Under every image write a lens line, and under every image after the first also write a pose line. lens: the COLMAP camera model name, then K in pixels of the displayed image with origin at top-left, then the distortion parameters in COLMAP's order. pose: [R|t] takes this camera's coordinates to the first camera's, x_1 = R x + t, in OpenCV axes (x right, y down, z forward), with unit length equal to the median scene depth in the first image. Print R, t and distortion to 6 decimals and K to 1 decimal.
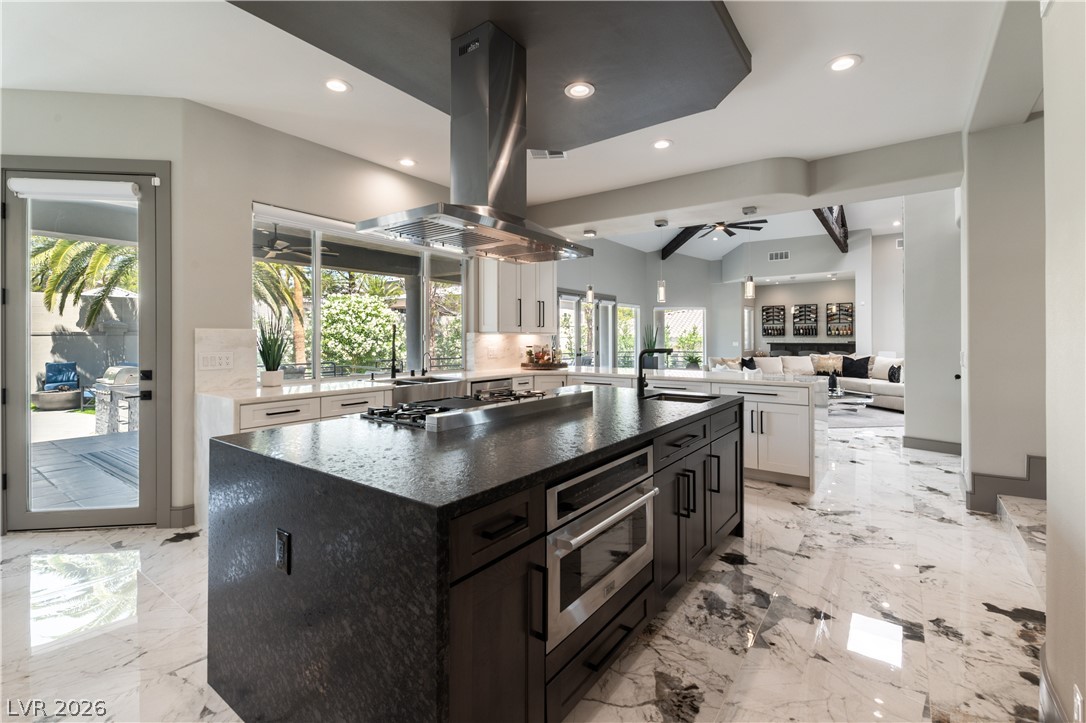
lens RADIAL K [[481.4, 0, 531.3], [0, 481.4, 337.7], [0, 0, 1]] dist [-0.003691, -0.000157]
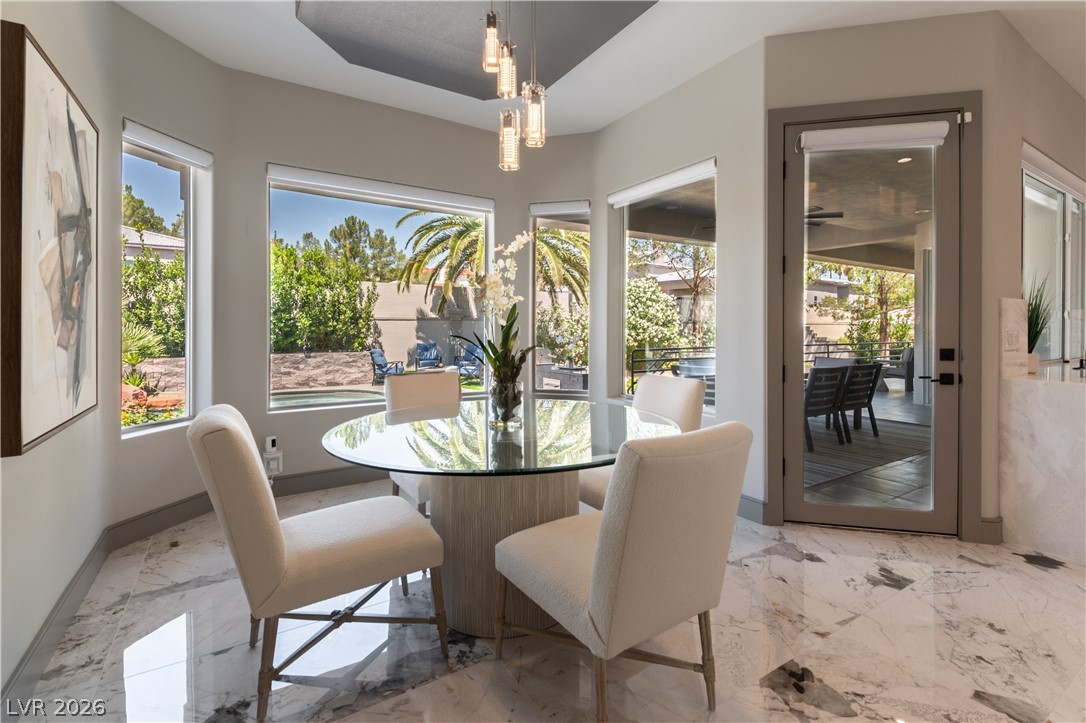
lens RADIAL K [[481.4, 0, 518.0], [0, 481.4, 332.0], [0, 0, 1]] dist [-0.003691, -0.000157]
pose [[0.931558, 0.007802, -0.363509, -0.382392], [-0.003236, 0.999908, 0.013167, 0.009861], [0.363578, -0.011089, 0.931498, -0.012006]]
